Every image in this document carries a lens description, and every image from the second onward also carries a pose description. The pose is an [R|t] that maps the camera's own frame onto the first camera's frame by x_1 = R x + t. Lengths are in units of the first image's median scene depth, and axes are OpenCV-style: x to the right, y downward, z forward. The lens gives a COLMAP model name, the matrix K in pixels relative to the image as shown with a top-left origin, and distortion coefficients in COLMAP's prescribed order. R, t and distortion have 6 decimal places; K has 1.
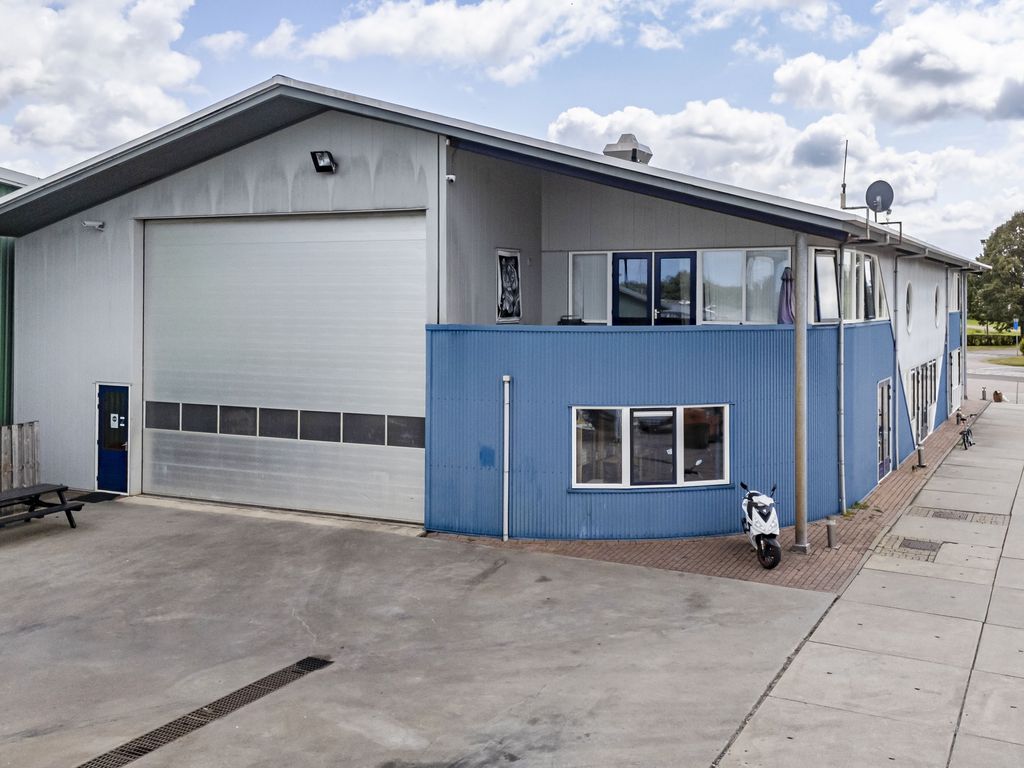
lens RADIAL K [[851.9, 0, 512.9], [0, 851.9, 362.6], [0, 0, 1]] dist [0.052760, -0.076337]
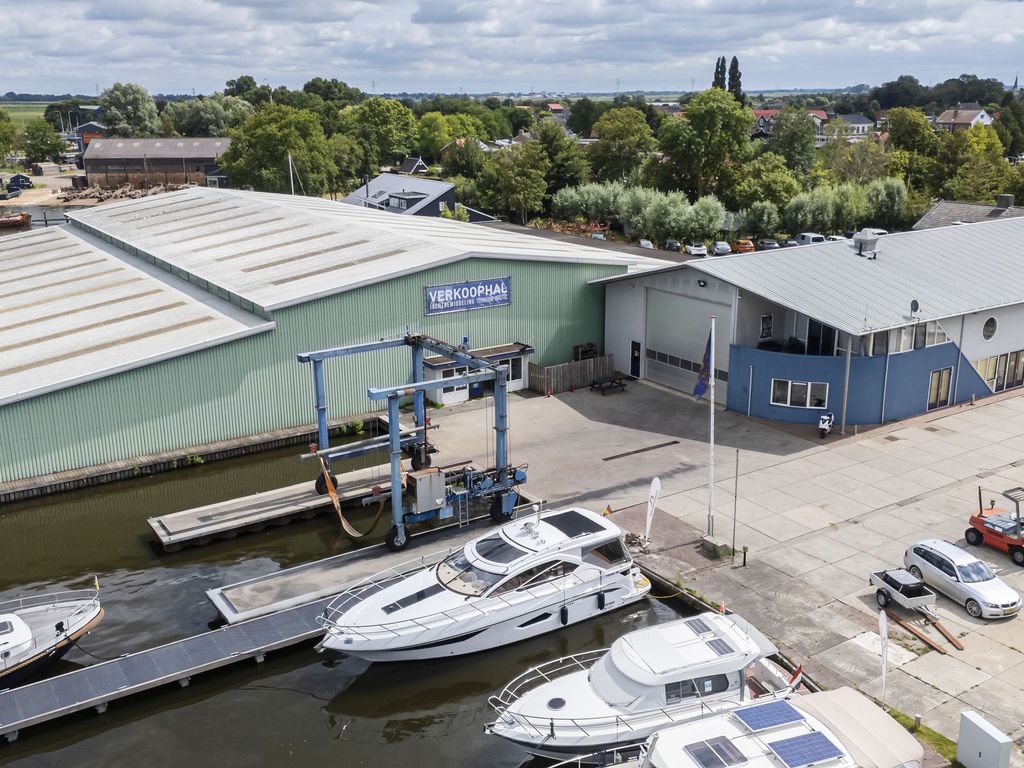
lens RADIAL K [[986.6, 0, 509.1], [0, 986.6, 379.8], [0, 0, 1]] dist [0.098422, -0.141025]
pose [[0.840905, 0.131580, -0.524944, 1.124988], [0.016486, 0.963314, 0.267869, -0.893113], [0.540932, -0.233906, 0.807886, -2.336097]]
